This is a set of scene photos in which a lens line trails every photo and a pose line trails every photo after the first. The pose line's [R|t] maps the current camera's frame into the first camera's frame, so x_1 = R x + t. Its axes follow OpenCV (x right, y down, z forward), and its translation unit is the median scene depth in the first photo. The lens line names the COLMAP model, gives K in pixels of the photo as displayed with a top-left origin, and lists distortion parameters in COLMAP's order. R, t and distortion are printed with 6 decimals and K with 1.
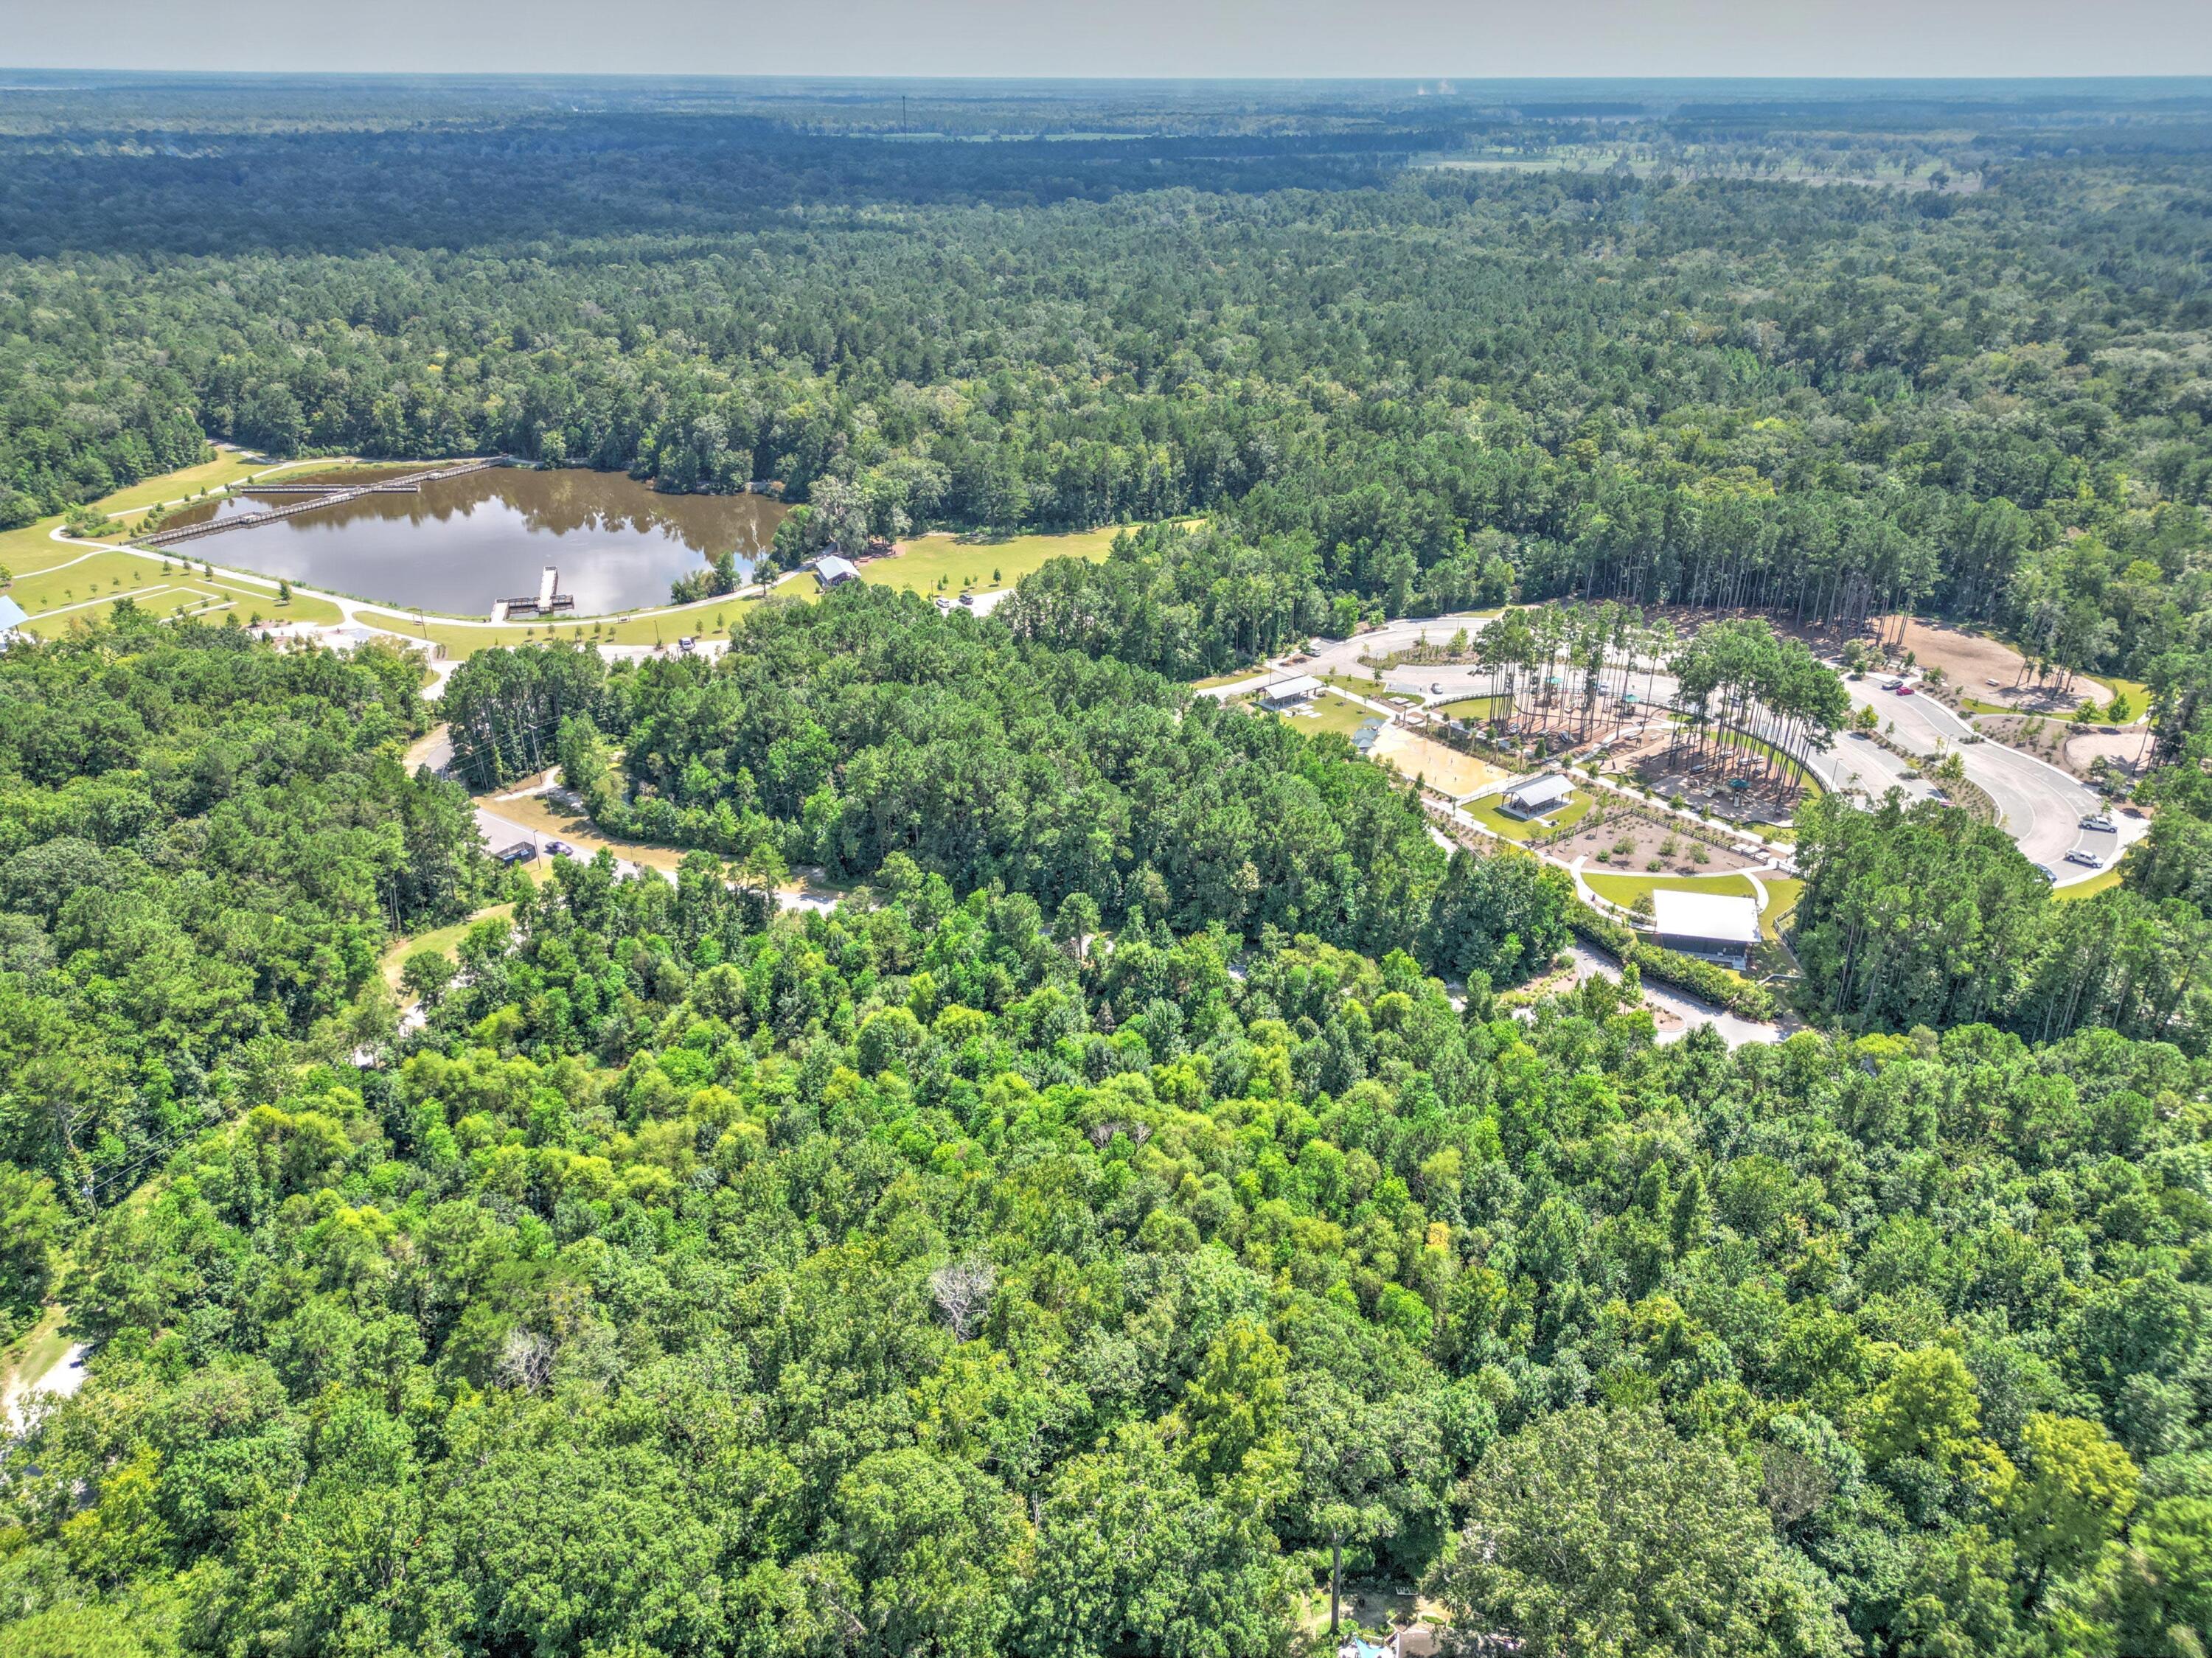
lens RADIAL K [[1535.7, 0, 1106.0], [0, 1535.7, 829.0], [0, 0, 1]] dist [0.082388, -0.083990]
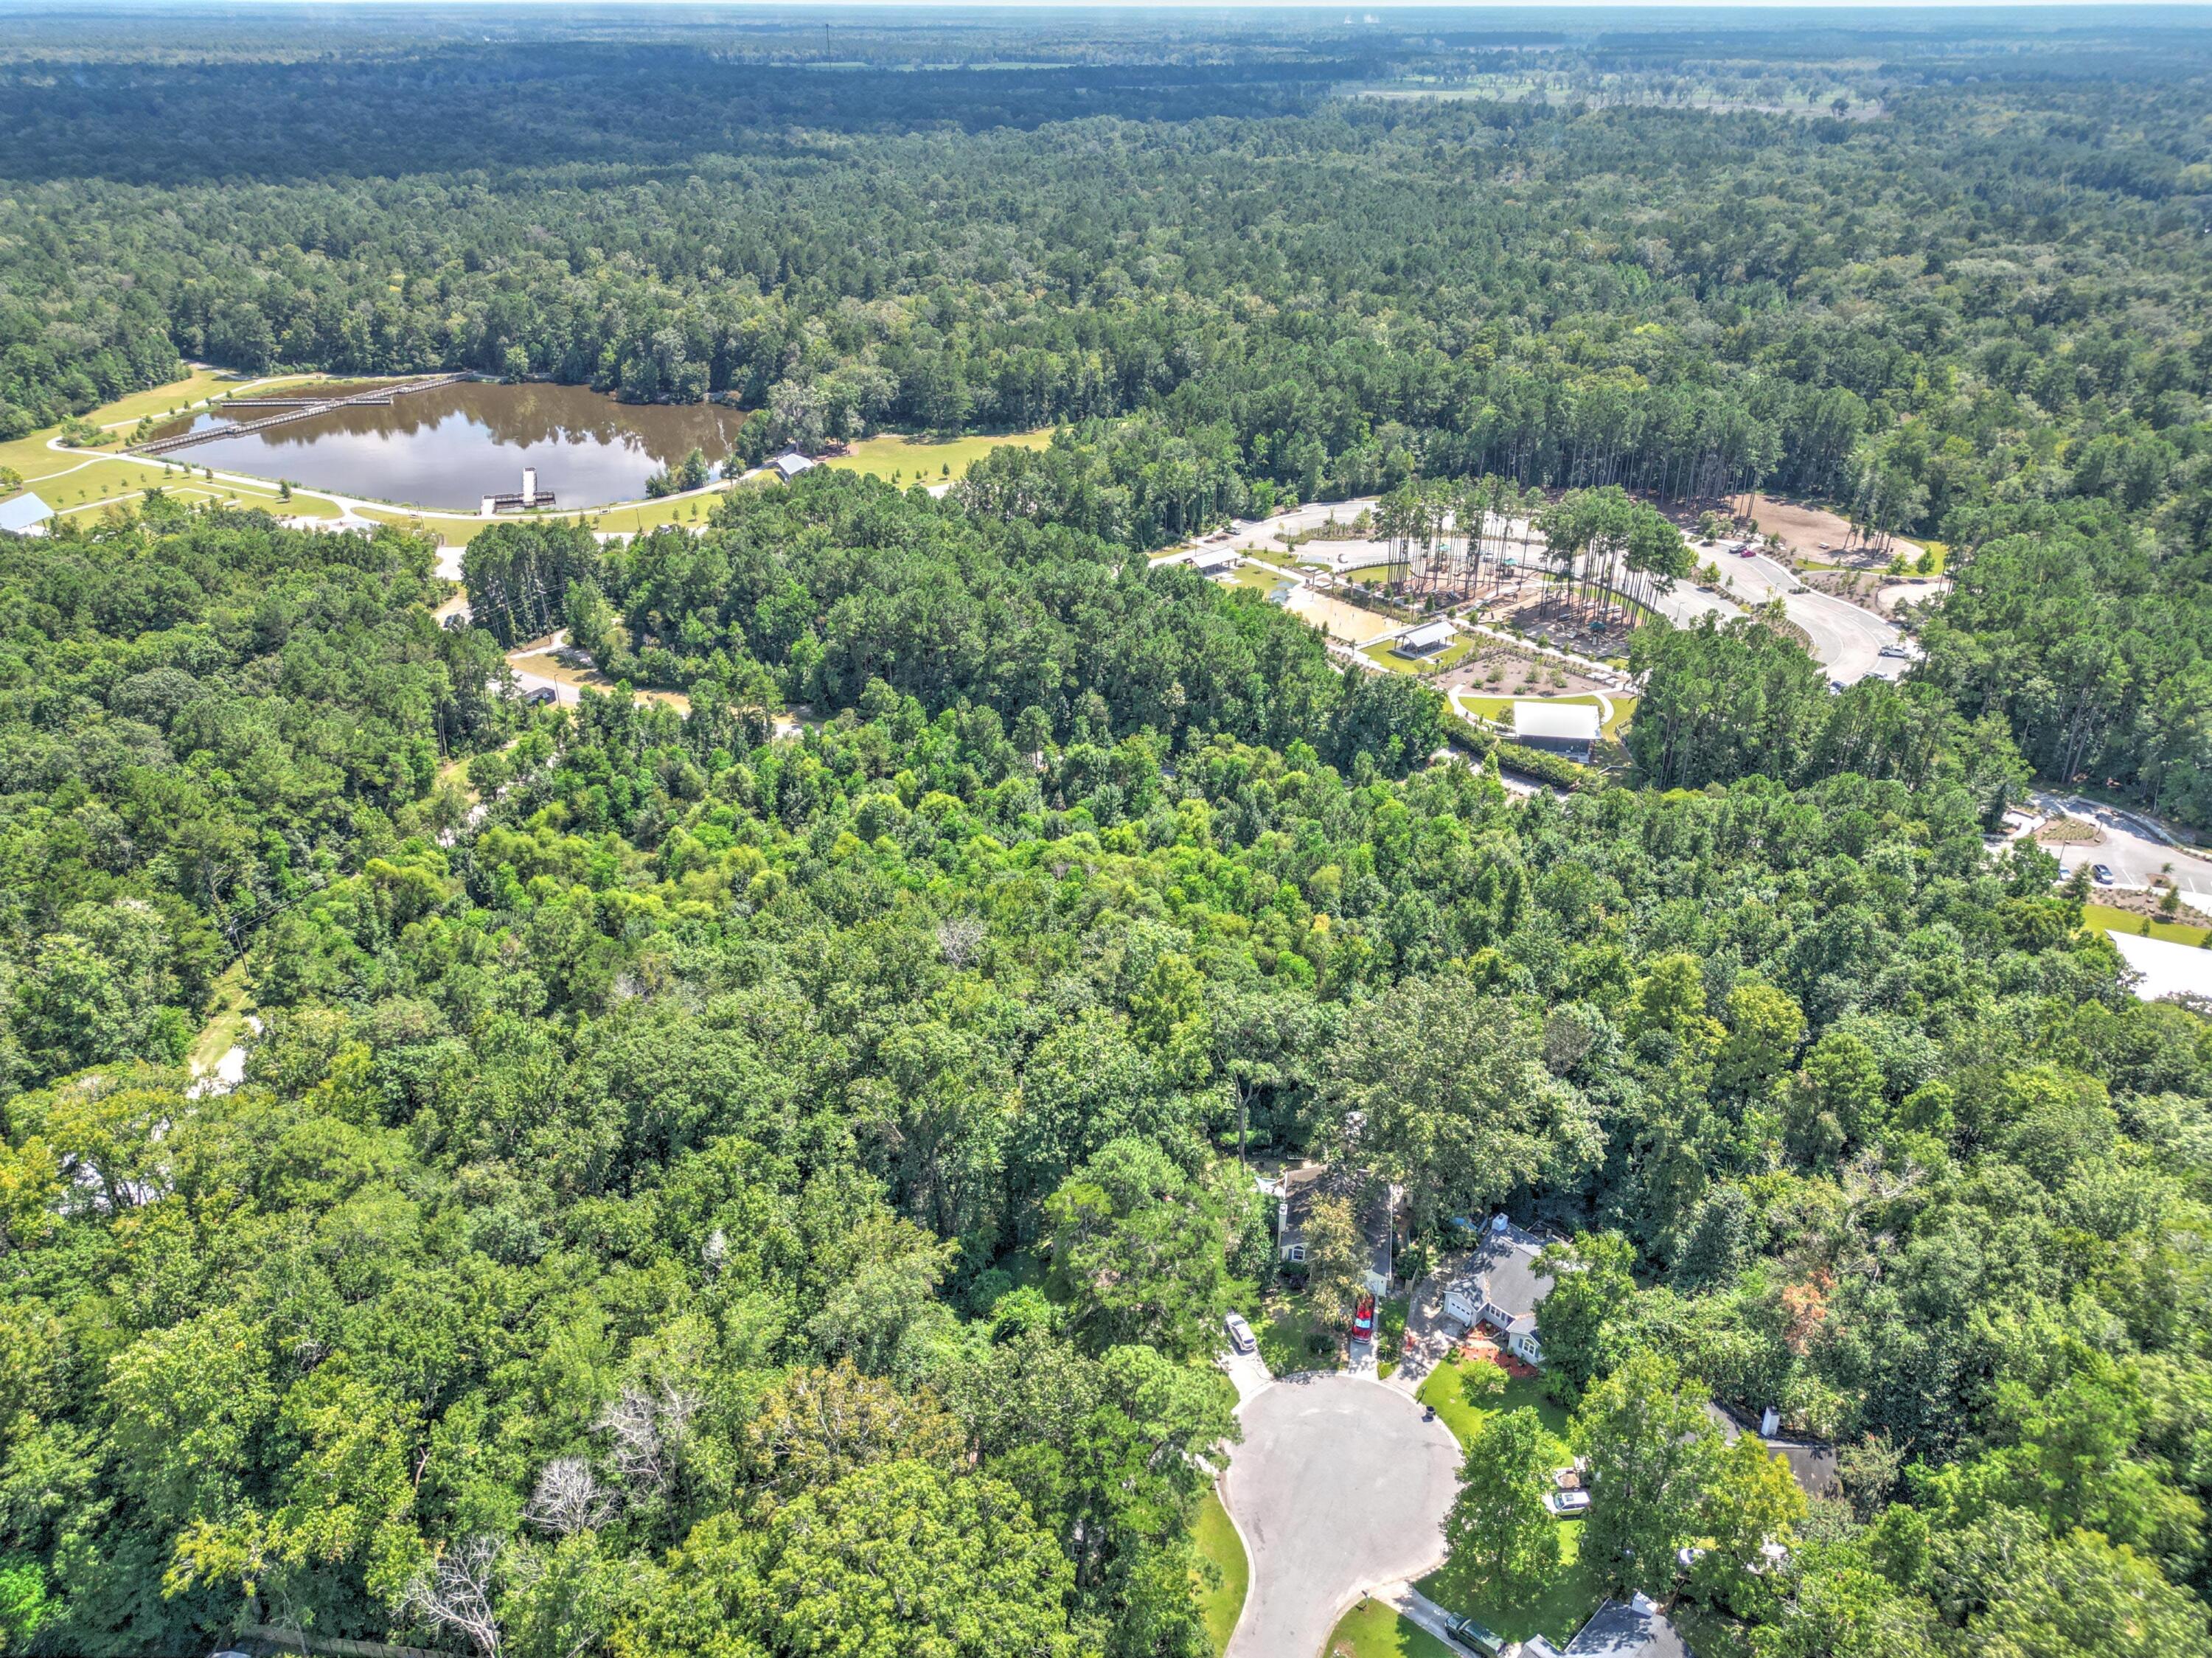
lens RADIAL K [[1535.7, 0, 1106.0], [0, 1535.7, 829.0], [0, 0, 1]] dist [0.082388, -0.083990]
pose [[0.999013, -0.021319, 0.038968, -0.007165], [0.019900, 0.999137, 0.036448, 0.066797], [-0.039712, -0.035636, 0.998576, -0.136049]]
